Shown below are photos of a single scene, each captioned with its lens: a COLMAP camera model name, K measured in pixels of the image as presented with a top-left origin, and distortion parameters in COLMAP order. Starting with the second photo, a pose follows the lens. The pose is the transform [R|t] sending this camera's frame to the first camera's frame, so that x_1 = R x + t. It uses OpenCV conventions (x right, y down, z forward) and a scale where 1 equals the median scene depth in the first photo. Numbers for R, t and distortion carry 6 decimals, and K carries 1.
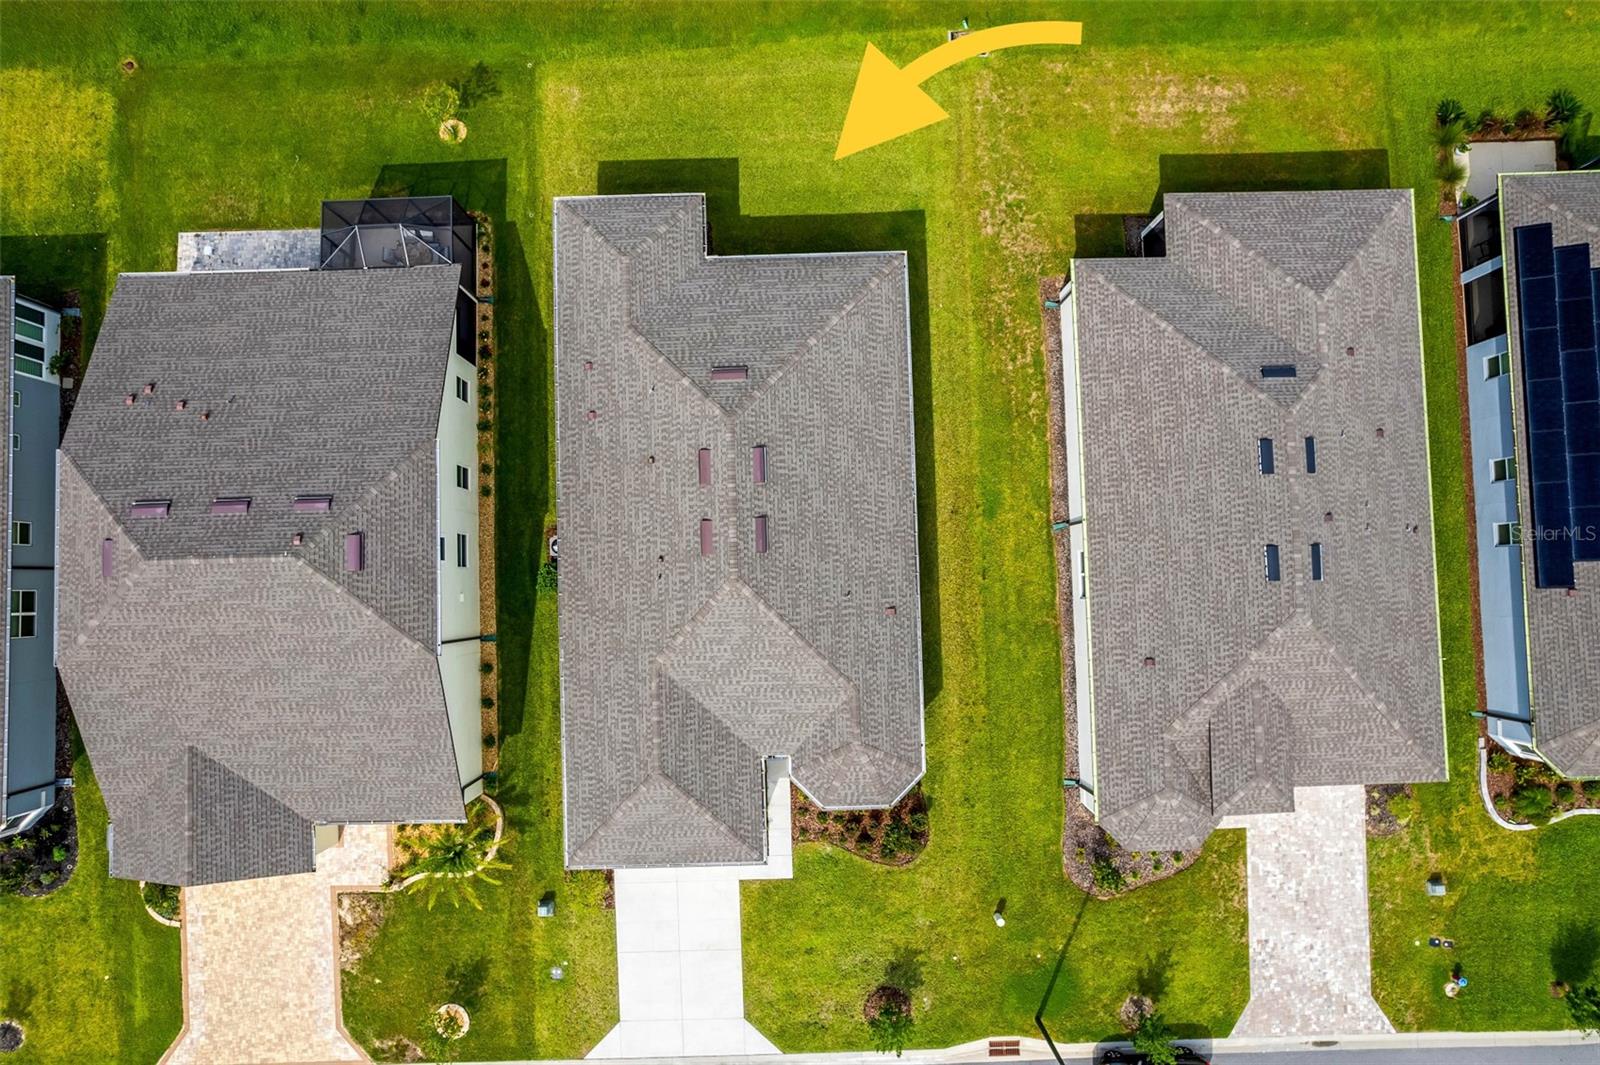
lens RADIAL K [[1025.7, 0, 800.0], [0, 1025.7, 532.5], [0, 0, 1]] dist [-0.086074, 0.079441]
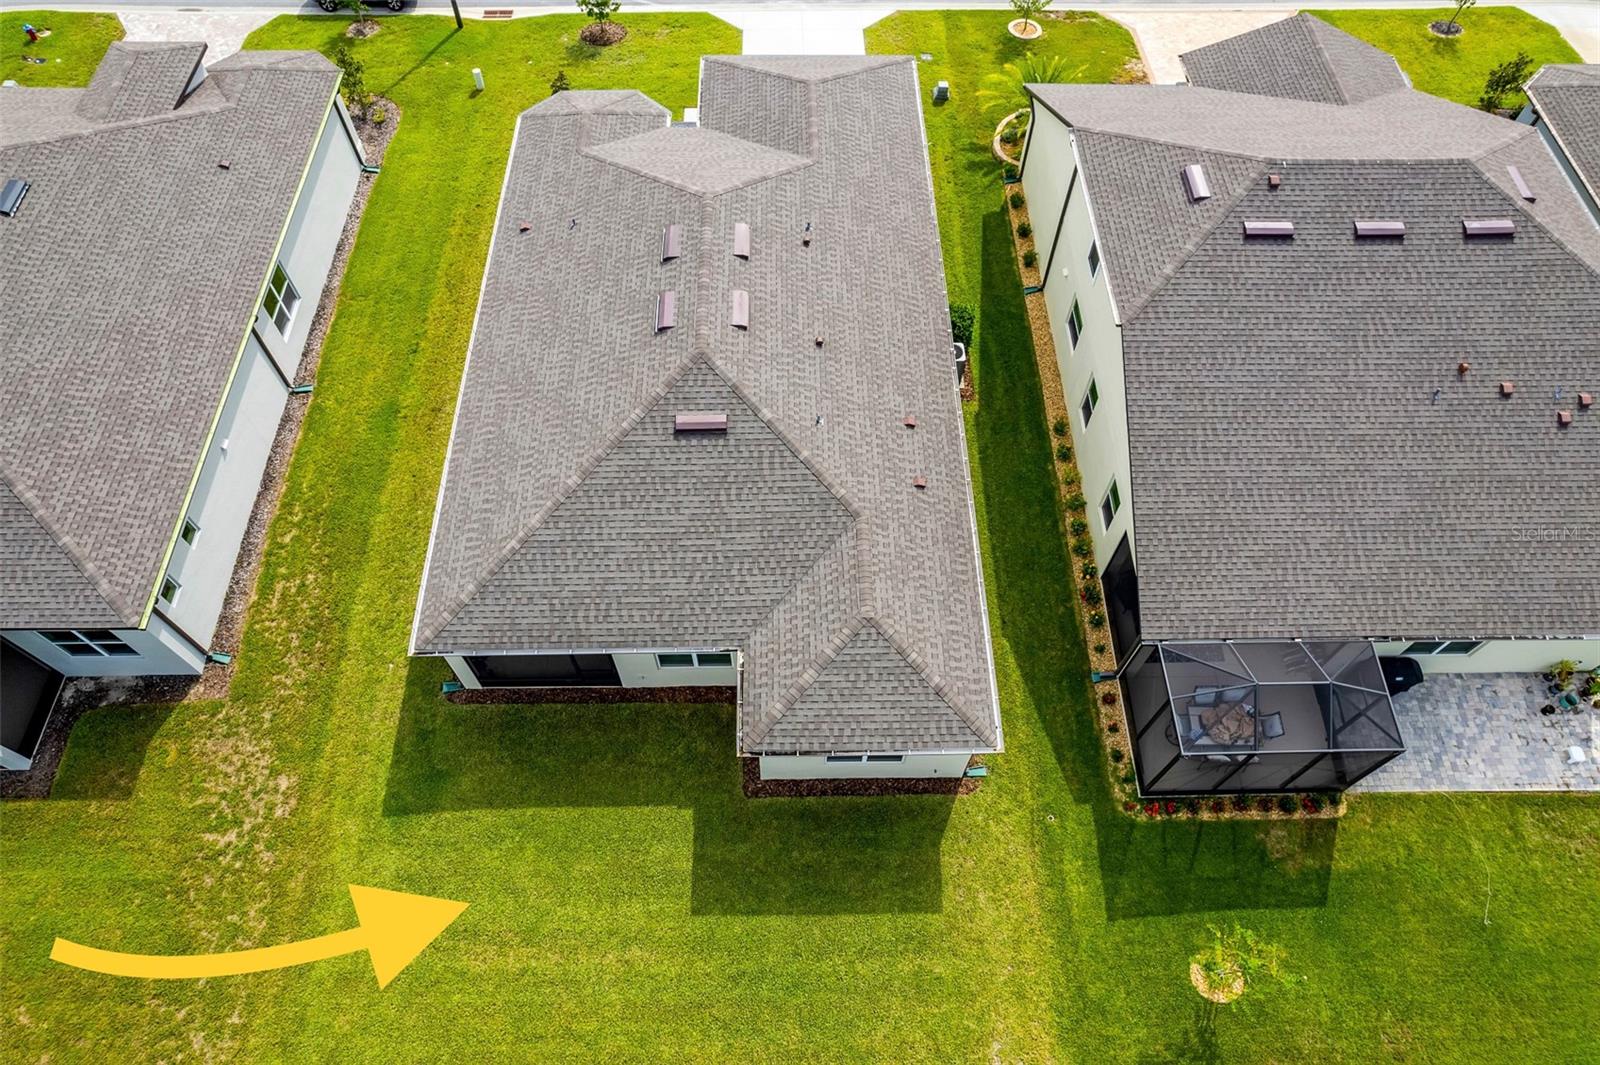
lens RADIAL K [[1025.7, 0, 800.0], [0, 1025.7, 532.5], [0, 0, 1]] dist [-0.086074, 0.079441]
pose [[-0.999844, -0.017198, -0.003948, -0.118694], [0.011983, -0.826013, 0.563524, -0.526334], [-0.012953, 0.563389, 0.826090, 0.437021]]
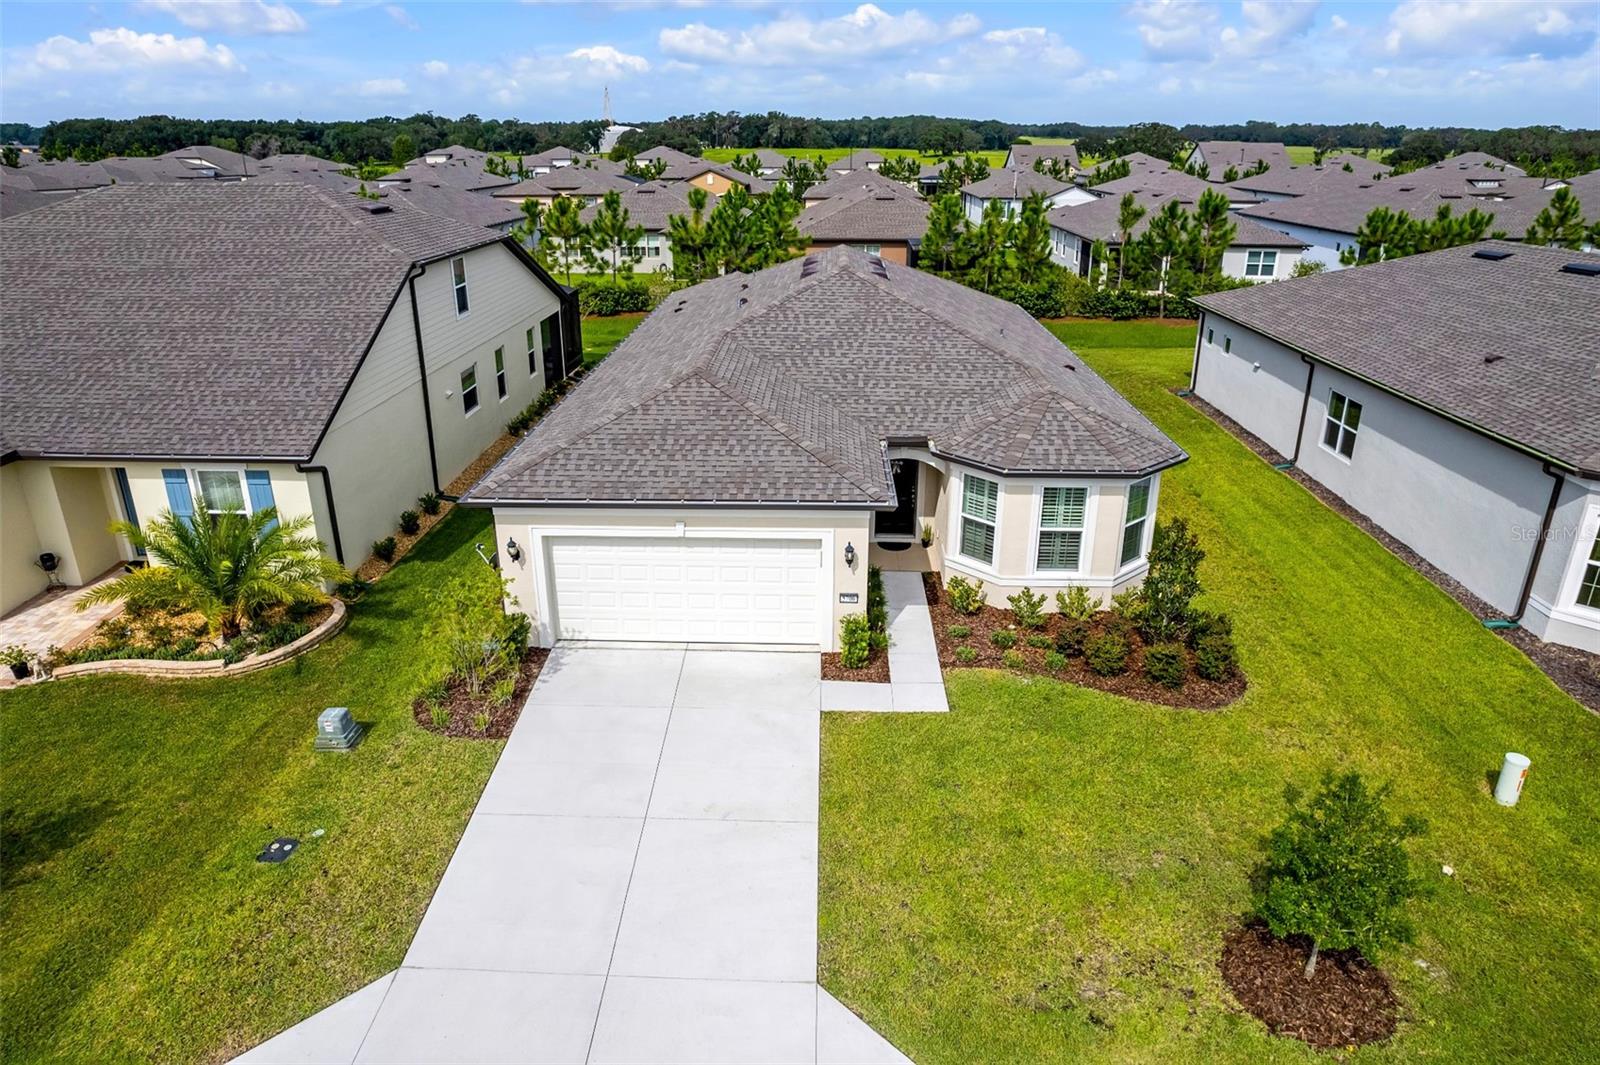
lens RADIAL K [[1025.3, 0, 800.0], [0, 1025.3, 532.5], [0, 0, 1]] dist [-0.096761, 0.098322]
pose [[0.998409, 0.016785, -0.053828, -0.047038], [-0.055996, 0.406924, -0.911744, 0.694757], [0.006600, 0.913308, 0.407216, 0.762773]]
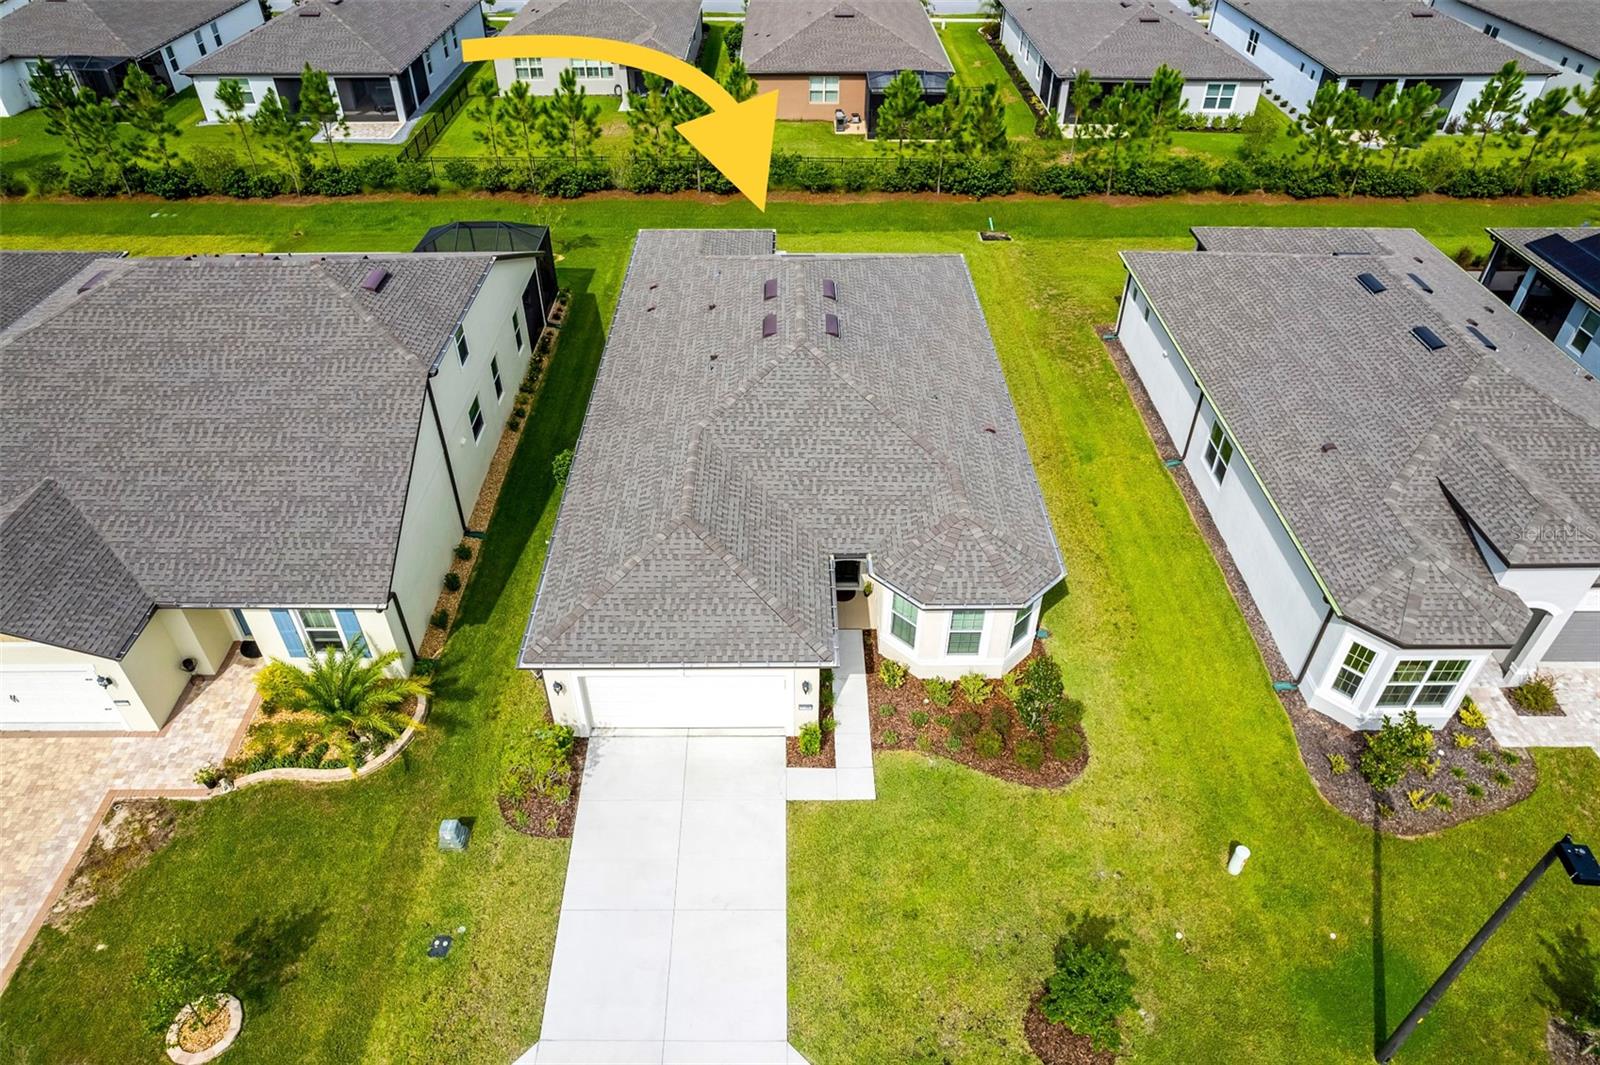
lens RADIAL K [[1025.7, 0, 800.0], [0, 1025.7, 532.5], [0, 0, 1]] dist [-0.086074, 0.079441]
pose [[0.999837, 0.009702, -0.015236, -0.044243], [-0.017816, 0.668711, -0.743309, 0.683892], [0.002977, 0.743459, 0.668775, 0.479758]]
